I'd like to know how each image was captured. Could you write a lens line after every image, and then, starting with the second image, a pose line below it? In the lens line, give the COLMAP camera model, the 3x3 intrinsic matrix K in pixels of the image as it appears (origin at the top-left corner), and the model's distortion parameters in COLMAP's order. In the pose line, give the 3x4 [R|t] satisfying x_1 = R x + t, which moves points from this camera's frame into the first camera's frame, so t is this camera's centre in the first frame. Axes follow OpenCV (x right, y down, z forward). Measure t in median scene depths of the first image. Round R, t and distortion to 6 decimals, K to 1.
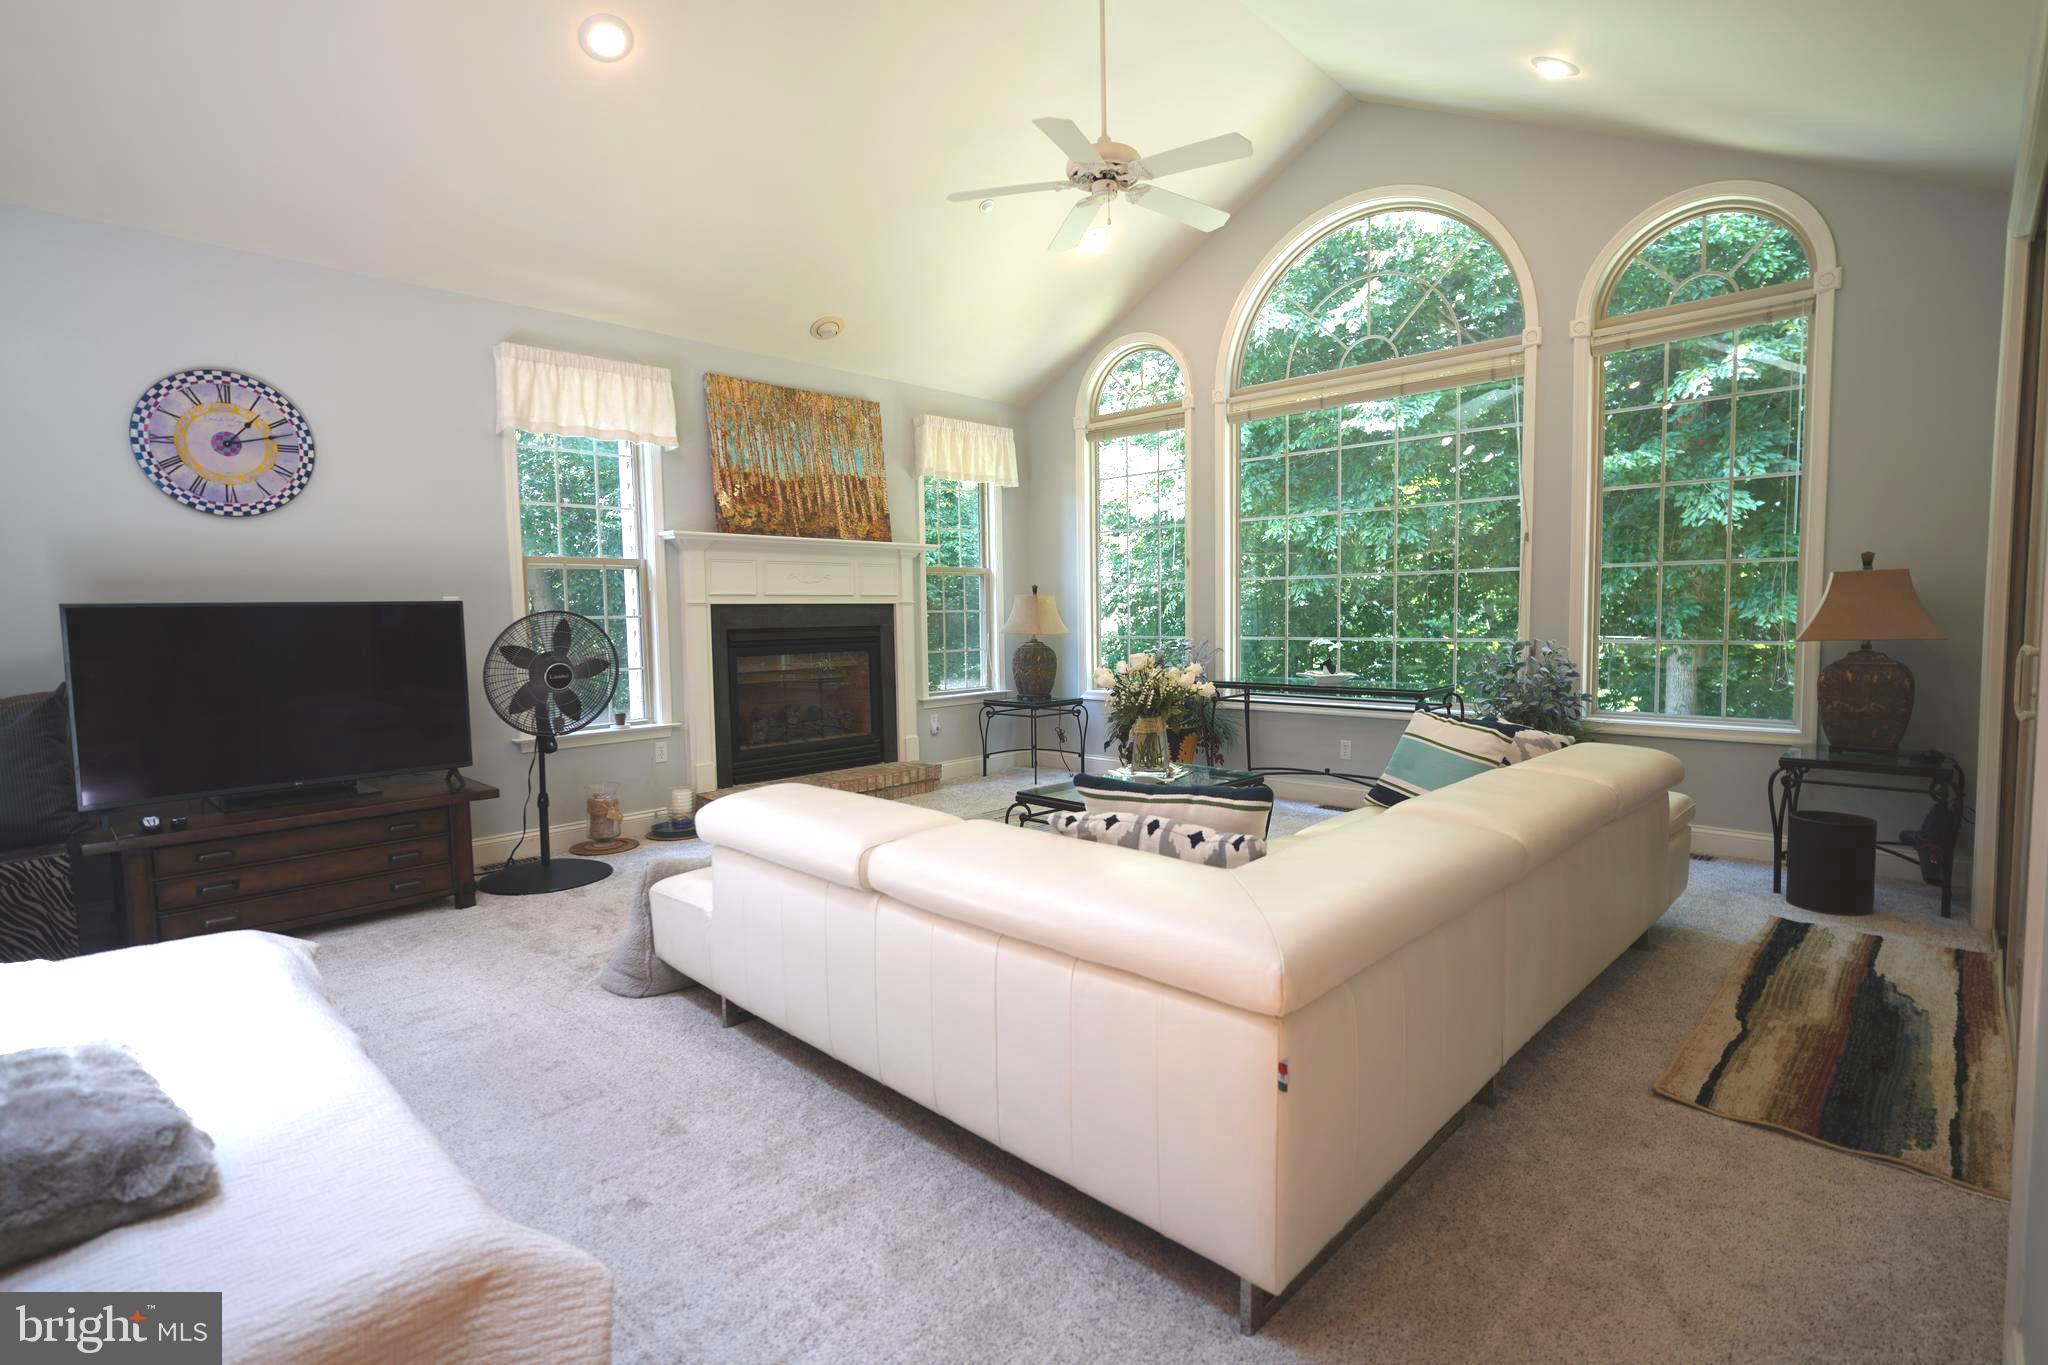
lens RADIAL K [[970.2, 0, 1025.0], [0, 970.2, 674.5], [0, 0, 1]] dist [-0.002784, 0.001803]
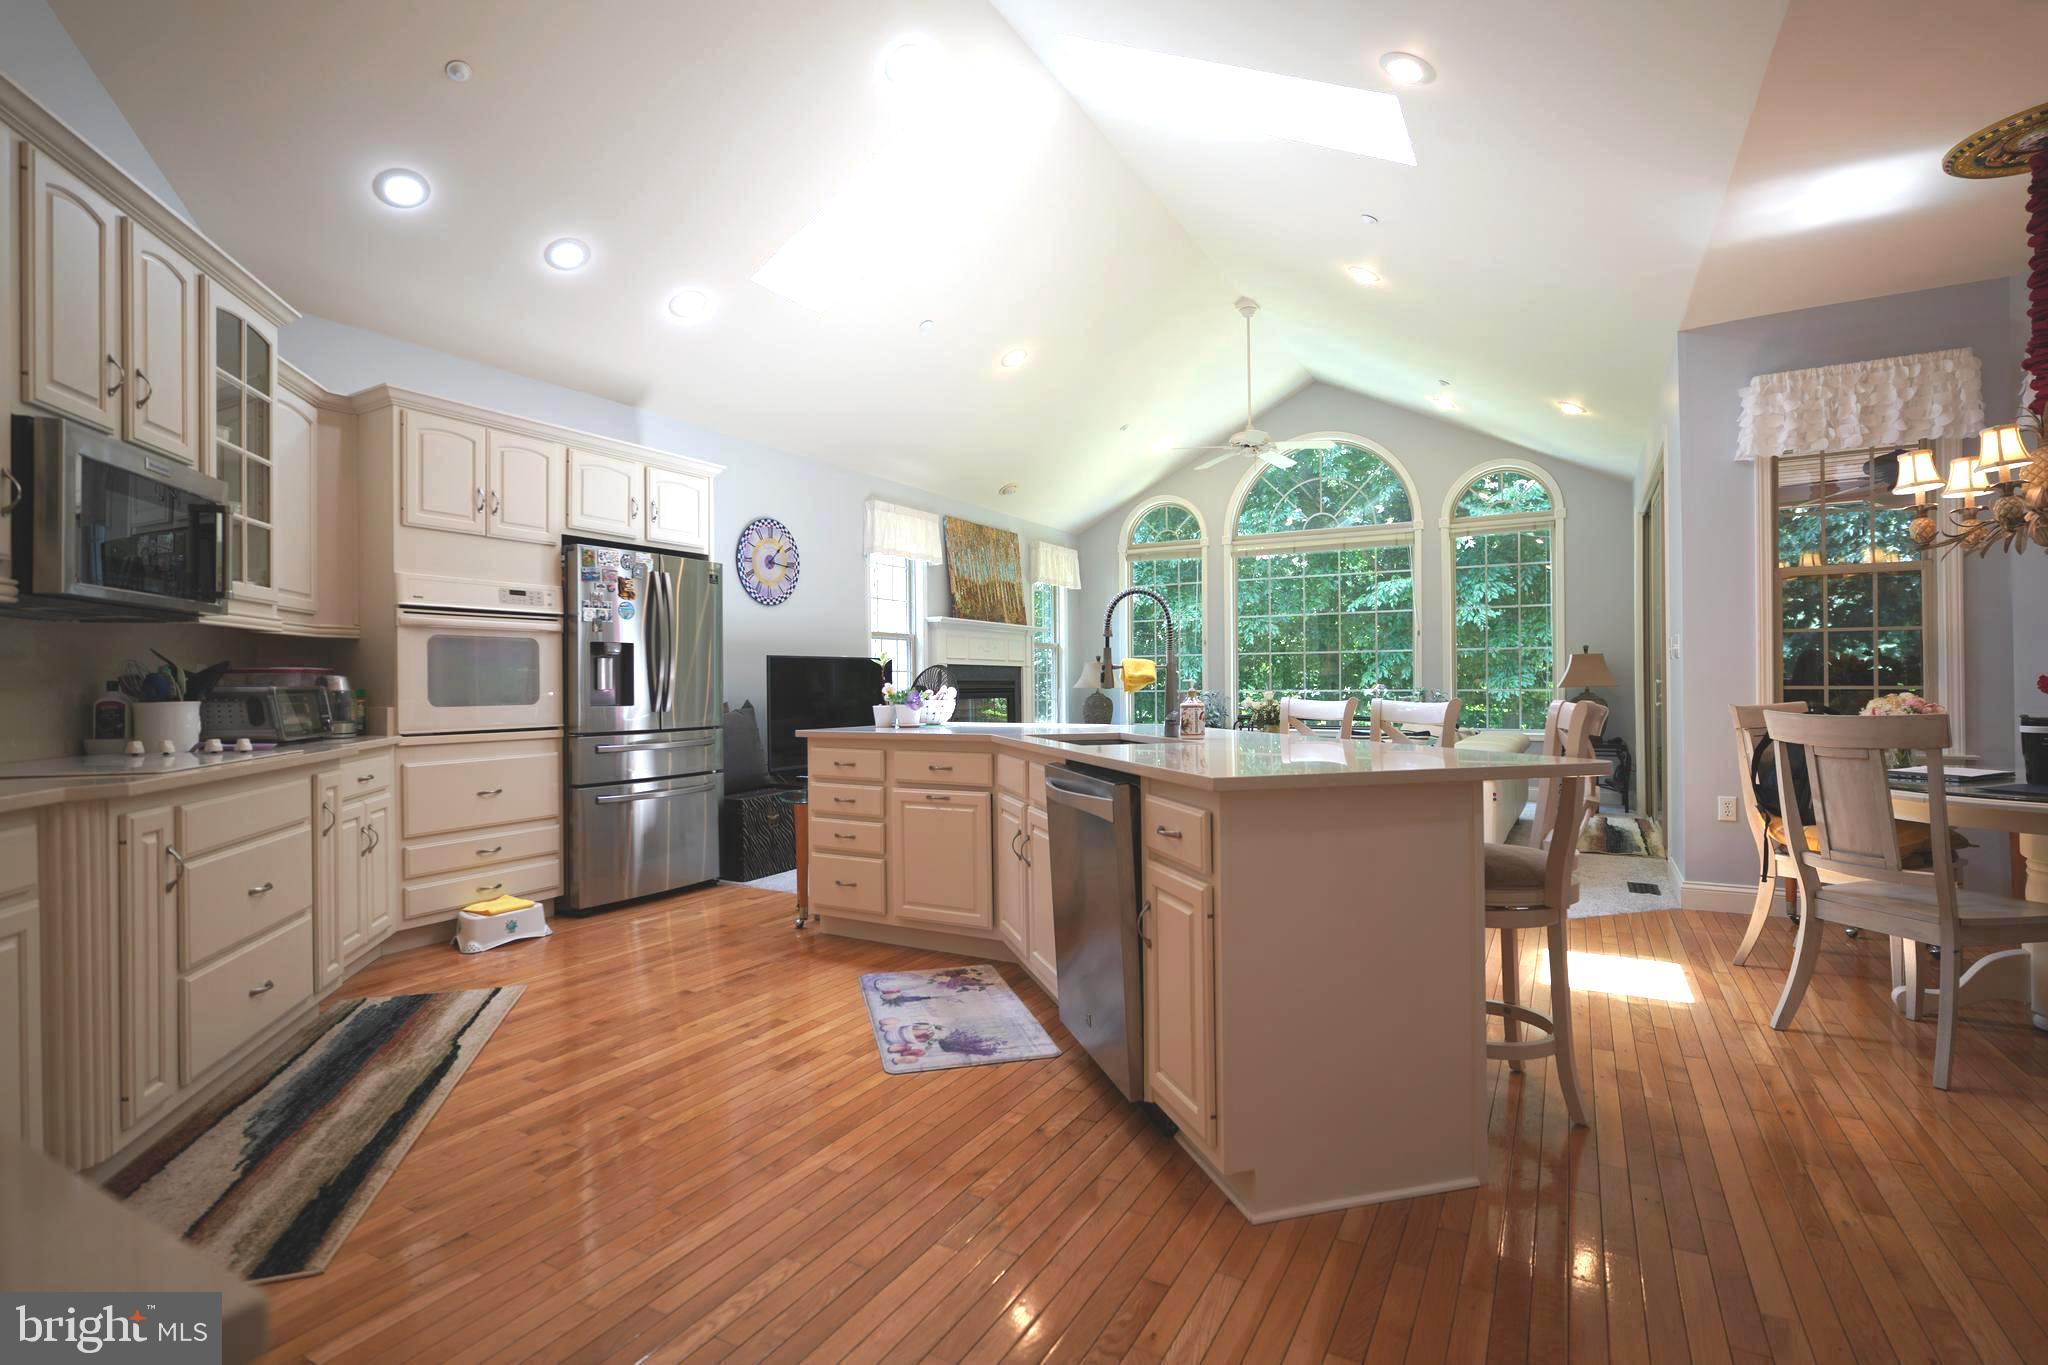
lens RADIAL K [[970.2, 0, 1025.4], [0, 970.2, 682.3], [0, 0, 1]] dist [-0.002784, 0.001803]
pose [[0.967540, 0.009071, 0.252555, -0.573778], [0.008579, 0.997601, -0.068699, 0.060237], [-0.252572, 0.068636, 0.965141, -0.492715]]
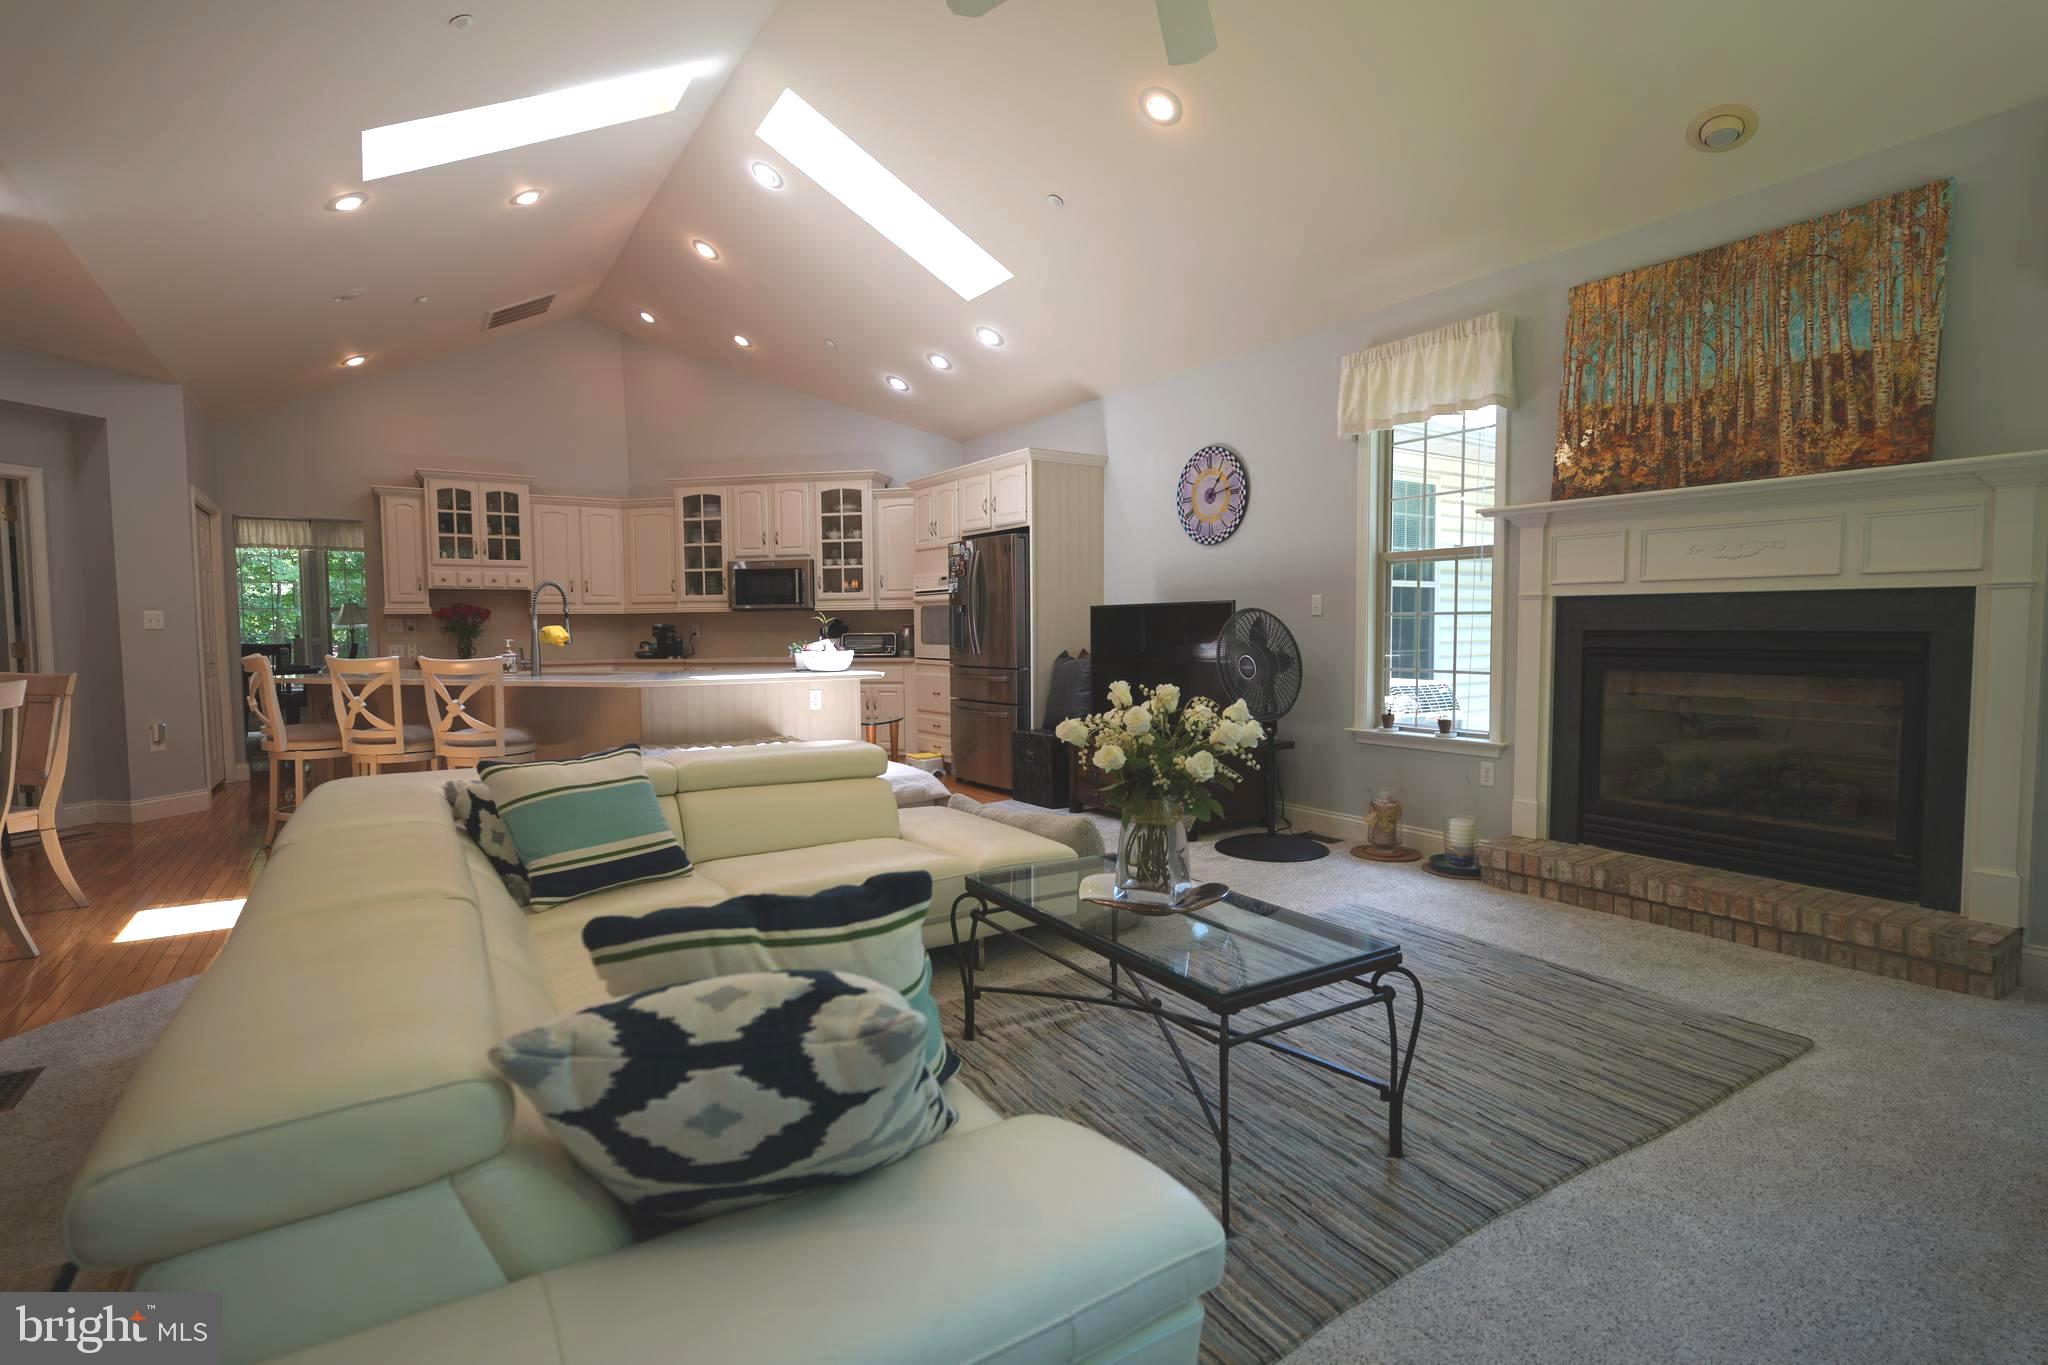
lens RADIAL K [[970.2, 0, 1019.6], [0, 970.2, 684.4], [0, 0, 1]] dist [-0.002784, 0.001803]
pose [[-0.211218, 0.074344, -0.974607, 0.495270], [-0.057623, 0.994422, 0.088343, -0.045880], [0.975739, 0.074819, -0.205756, 0.731680]]
